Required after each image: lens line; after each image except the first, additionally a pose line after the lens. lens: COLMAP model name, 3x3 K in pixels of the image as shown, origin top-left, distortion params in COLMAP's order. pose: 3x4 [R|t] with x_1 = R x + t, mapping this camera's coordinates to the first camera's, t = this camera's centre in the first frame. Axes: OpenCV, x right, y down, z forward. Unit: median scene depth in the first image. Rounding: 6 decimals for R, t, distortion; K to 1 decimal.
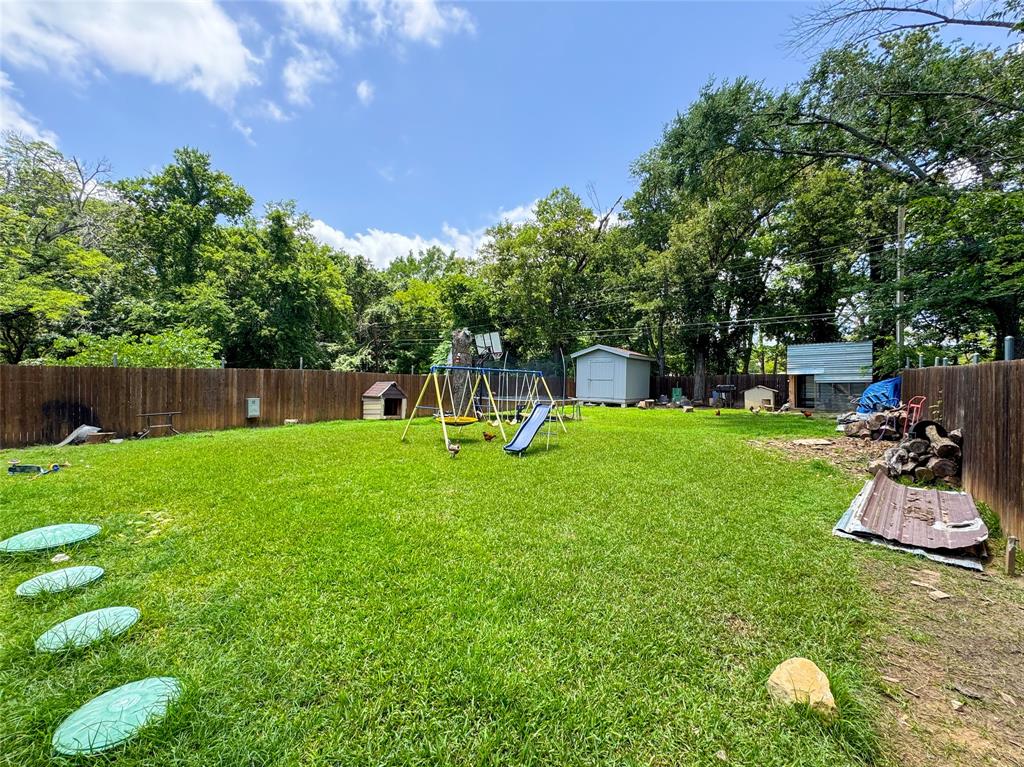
lens RADIAL K [[410.9, 0, 514.3], [0, 410.9, 381.7], [0, 0, 1]] dist [0.000430, -0.000004]
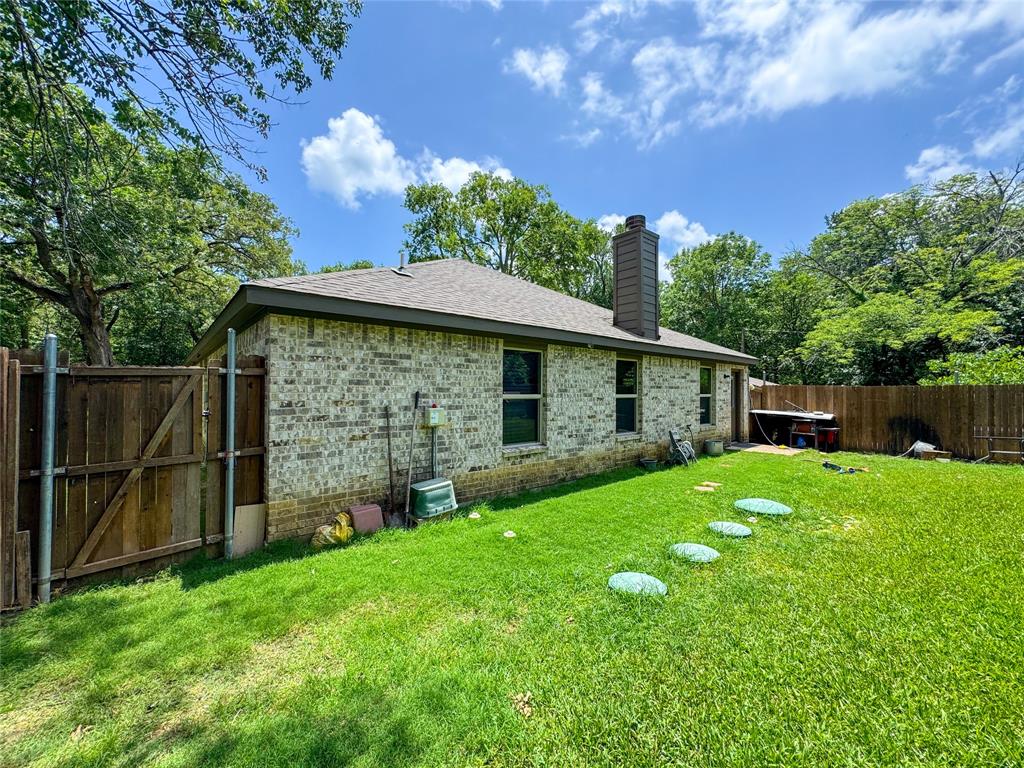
lens RADIAL K [[410.9, 0, 514.5], [0, 410.9, 381.7], [0, 0, 1]] dist [0.000430, -0.000004]
pose [[-0.130981, -0.043758, -0.990419, 0.130723], [-0.005451, 0.999042, -0.043418, 0.005146], [0.991370, -0.000288, -0.131094, 0.110834]]
